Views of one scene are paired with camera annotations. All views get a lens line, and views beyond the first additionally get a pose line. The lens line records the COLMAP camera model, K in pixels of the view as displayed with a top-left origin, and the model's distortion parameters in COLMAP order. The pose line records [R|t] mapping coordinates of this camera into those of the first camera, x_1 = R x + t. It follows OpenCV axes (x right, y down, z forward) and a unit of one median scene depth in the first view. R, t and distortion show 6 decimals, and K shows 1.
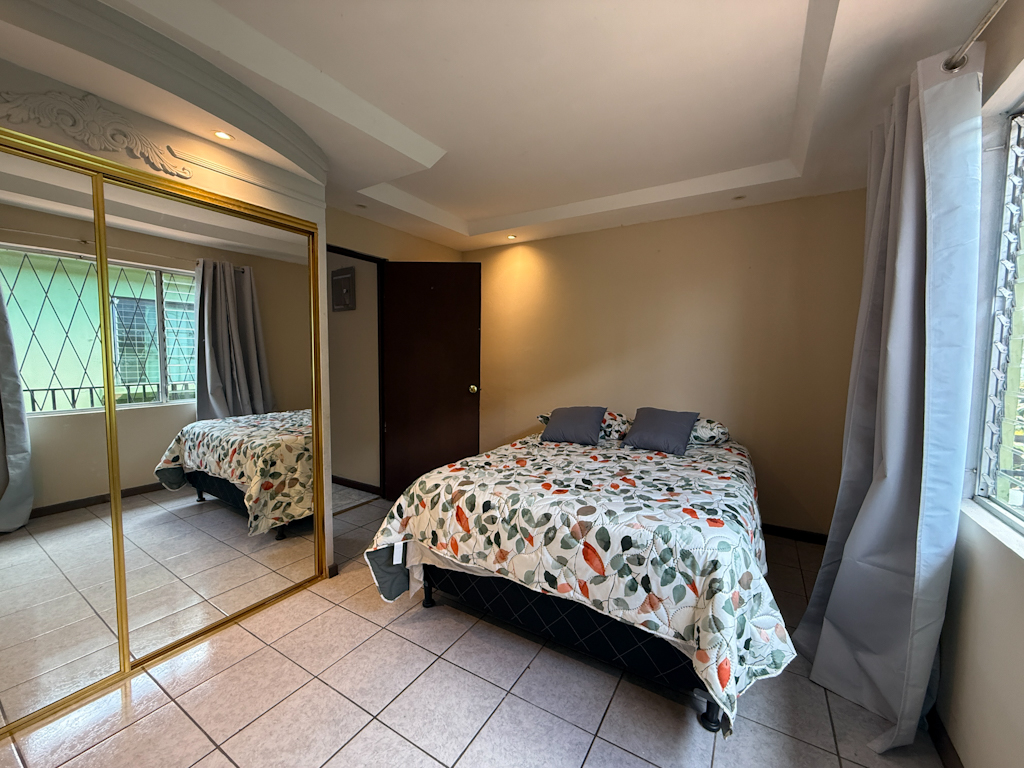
lens RADIAL K [[412.6, 0, 510.7], [0, 412.6, 384.0], [0, 0, 1]] dist [0.008357, 0.000131]
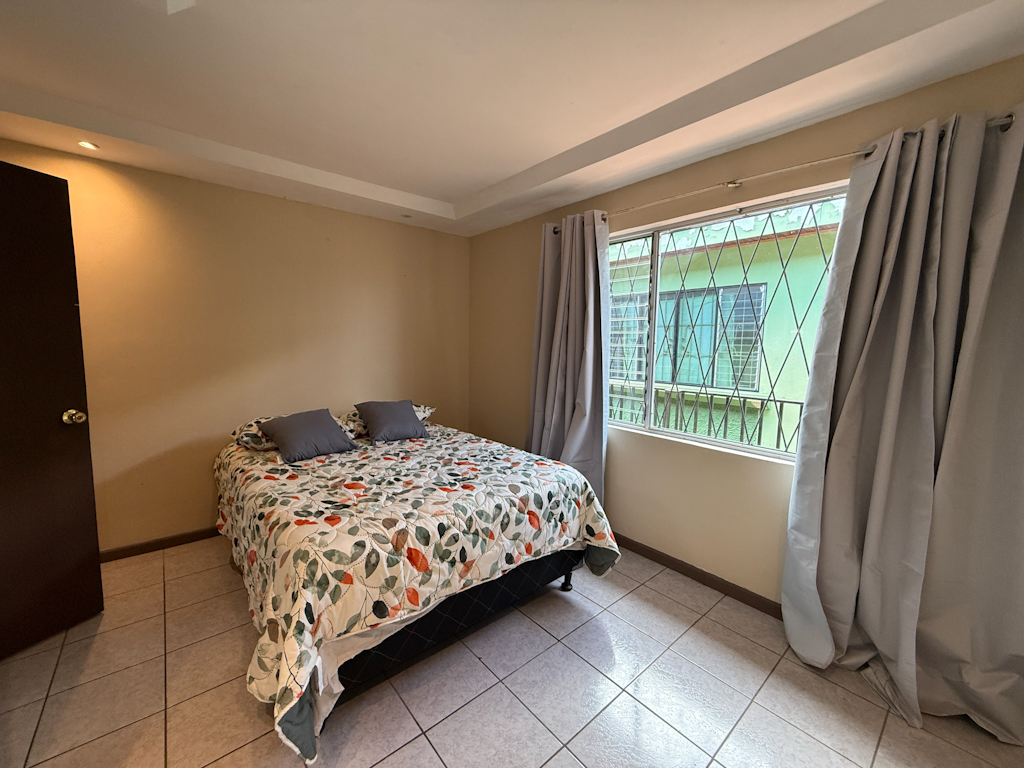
lens RADIAL K [[412.6, 0, 510.4], [0, 412.6, 382.5], [0, 0, 1]] dist [0.008357, 0.000131]
pose [[0.313315, -0.097919, 0.944587, -0.848212], [0.054367, 0.994888, 0.085100, -0.094745], [-0.948092, 0.024692, 0.317037, 0.573080]]
